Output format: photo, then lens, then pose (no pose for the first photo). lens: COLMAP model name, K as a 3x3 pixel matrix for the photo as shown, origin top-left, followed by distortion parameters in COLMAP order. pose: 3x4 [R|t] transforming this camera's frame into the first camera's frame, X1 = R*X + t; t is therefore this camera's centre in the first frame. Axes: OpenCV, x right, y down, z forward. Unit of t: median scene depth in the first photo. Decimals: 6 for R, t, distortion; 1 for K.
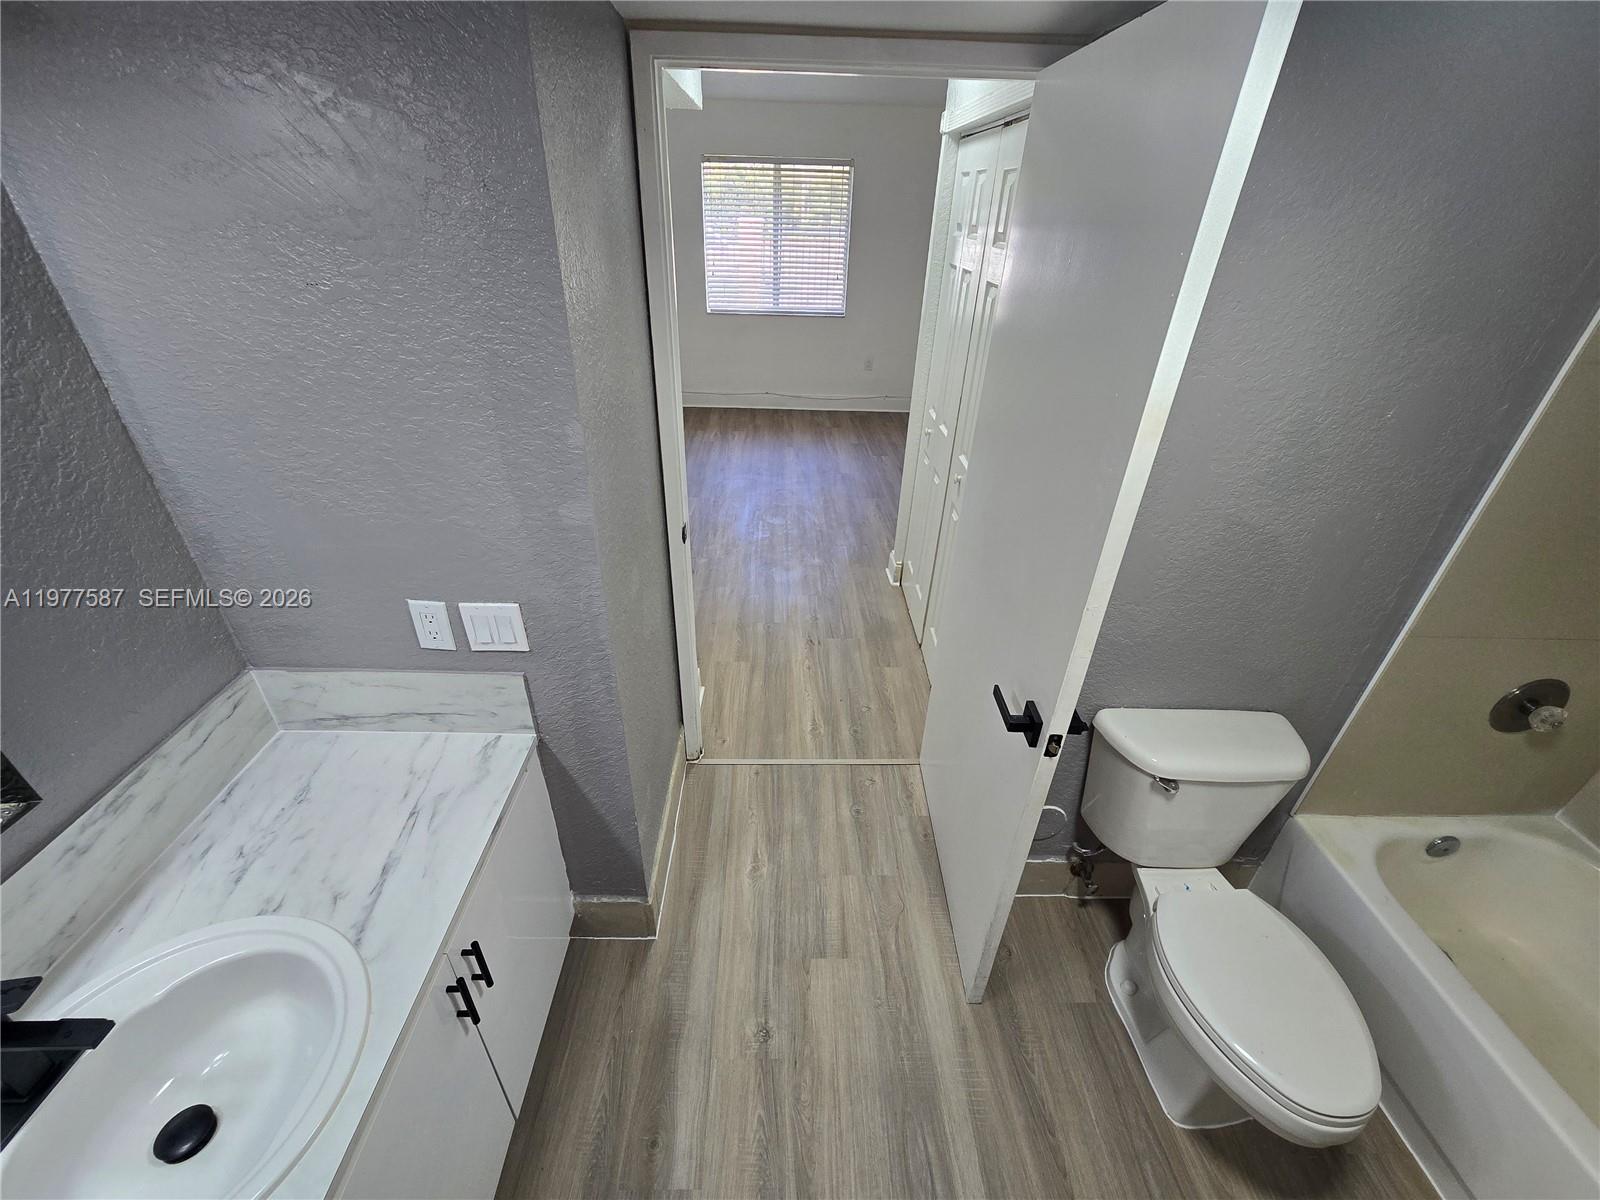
lens RADIAL K [[658.6, 0, 793.9], [0, 658.6, 592.2], [0, 0, 1]] dist [-0.006806, 0.001158]
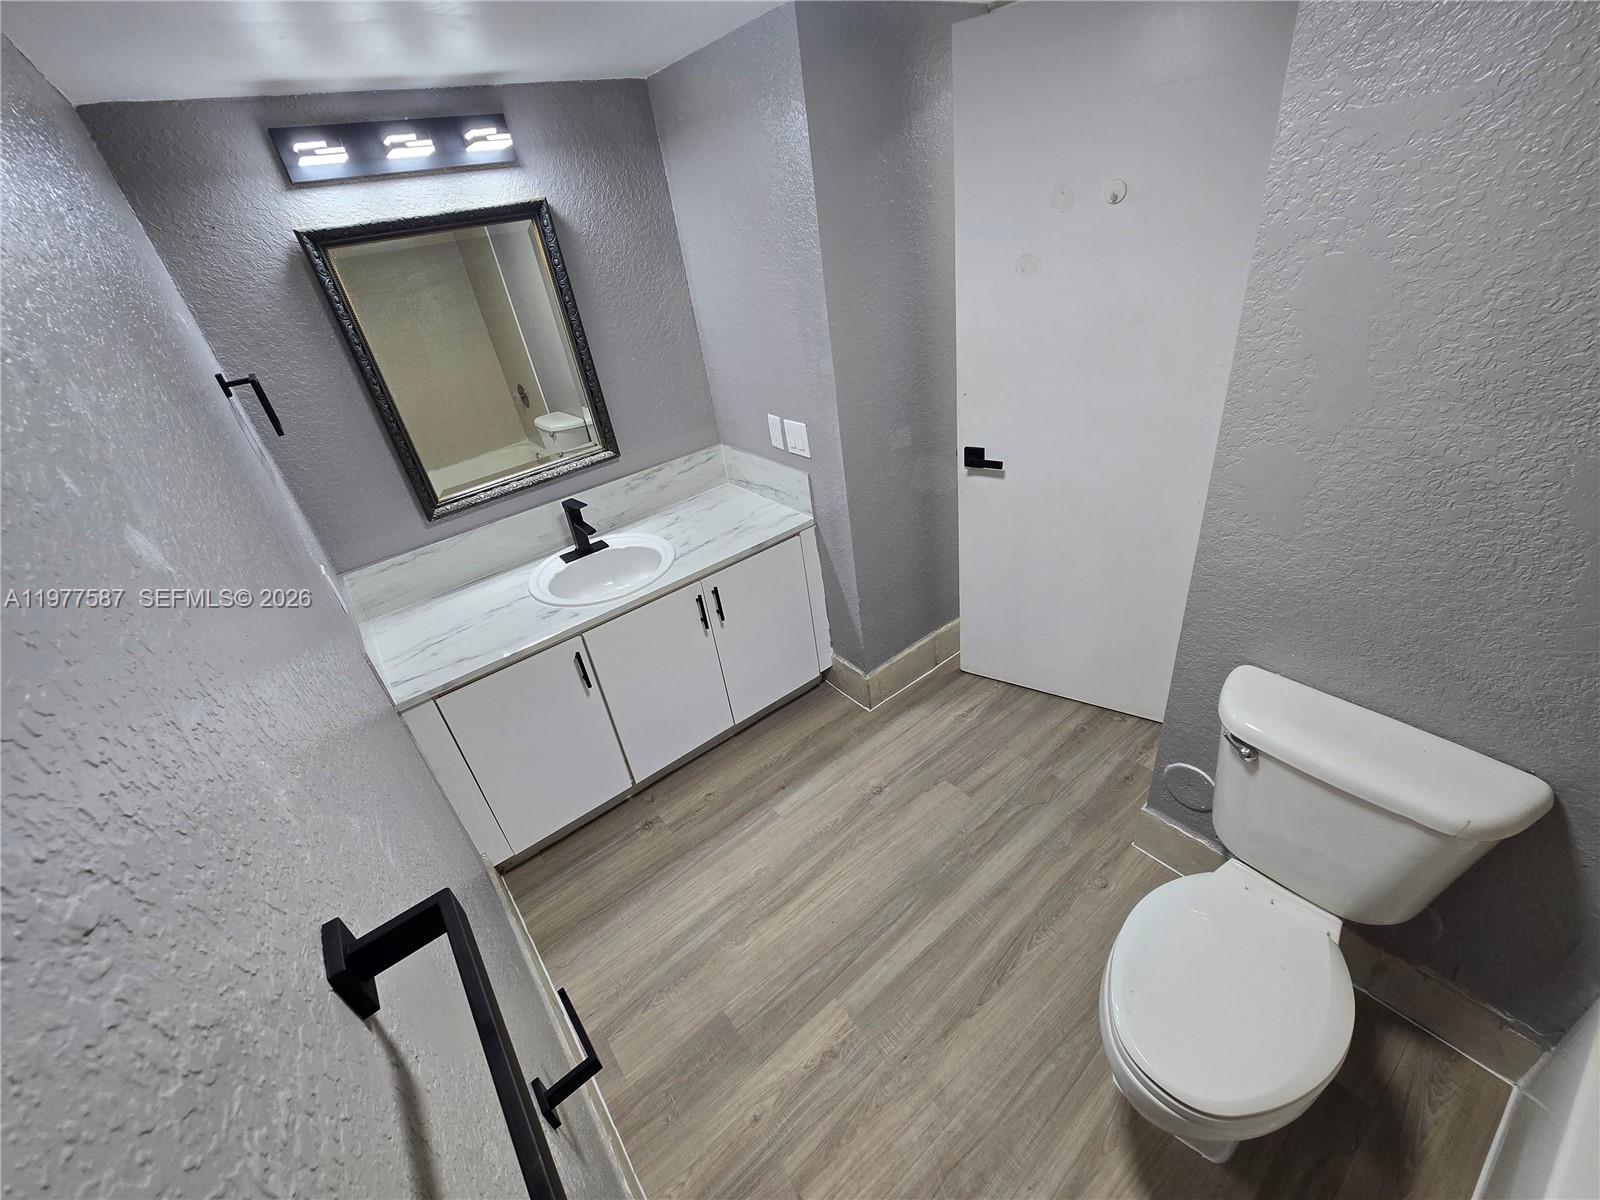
lens RADIAL K [[658.6, 0, 793.9], [0, 658.6, 592.2], [0, 0, 1]] dist [-0.006806, 0.001158]
pose [[0.583320, 0.318491, -0.747196, 0.832186], [-0.276291, 0.942864, 0.186200, 0.103187], [0.763807, 0.097829, 0.637988, -0.028154]]
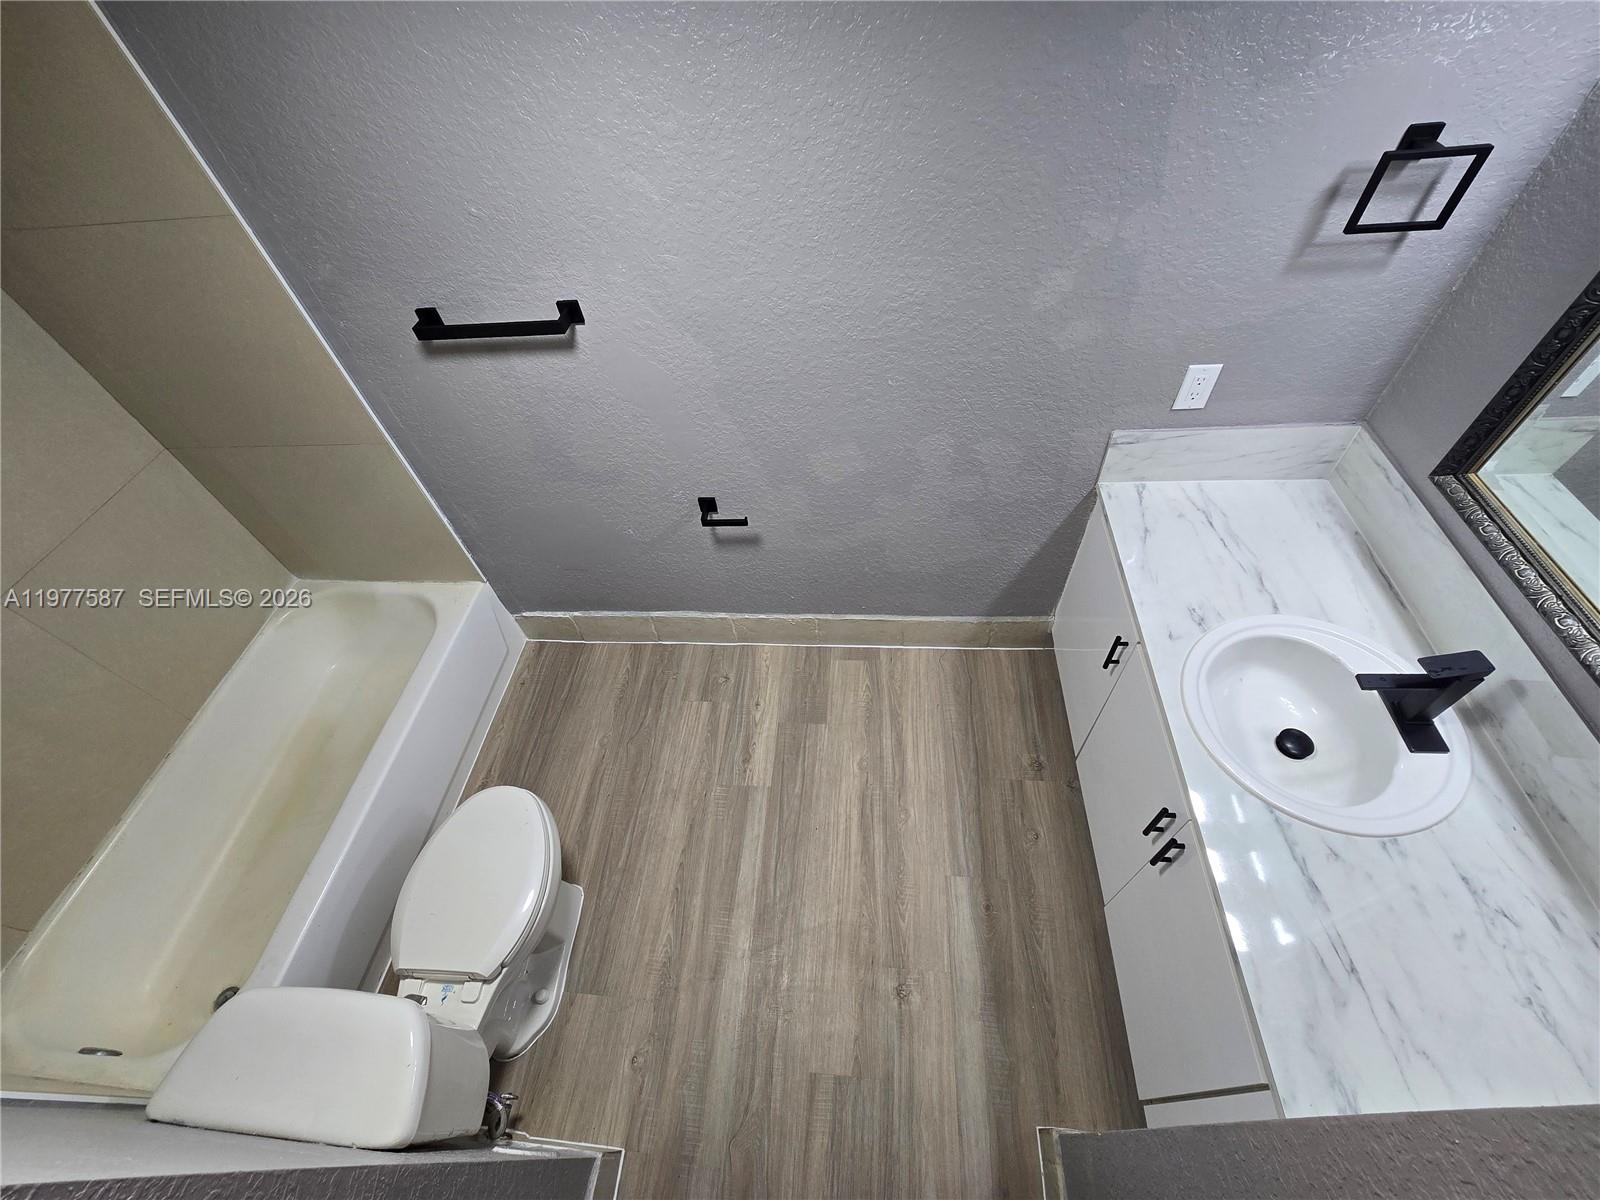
lens RADIAL K [[659.8, 0, 793.3], [0, 659.8, 591.6], [0, 0, 1]] dist [0.001086, 0.000059]
pose [[-0.991513, -0.039410, 0.123889, 0.024157], [0.116450, 0.154449, 0.981114, -0.548311], [-0.057800, 0.987215, -0.148548, 0.613200]]
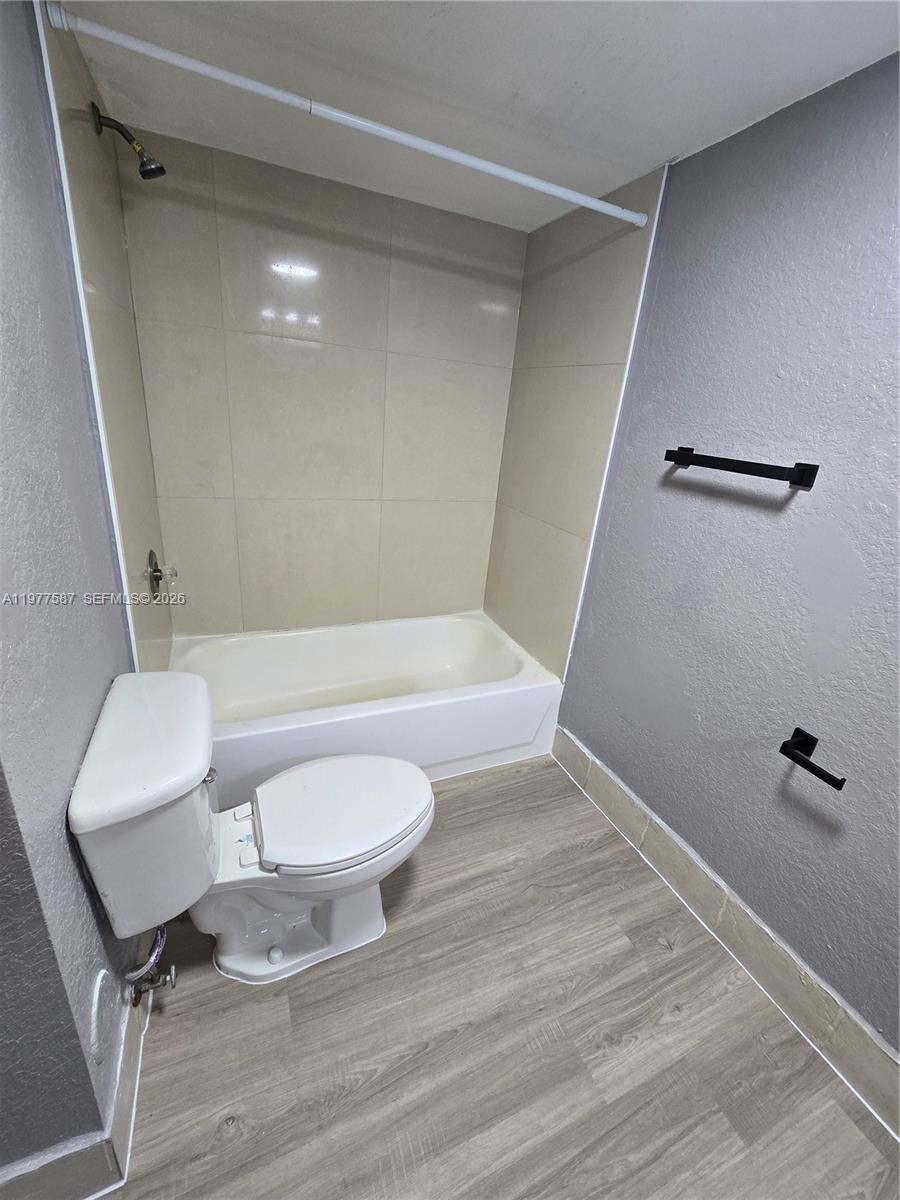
lens RADIAL K [[494.0, 0, 455.7], [0, 494.0, 595.2], [0, 0, 1]] dist [-0.006806, 0.001158]
pose [[-0.385055, -0.384124, 0.839155, 0.000850], [0.383945, 0.760170, 0.524145, -0.099680], [-0.839237, 0.524014, -0.145225, 0.725590]]
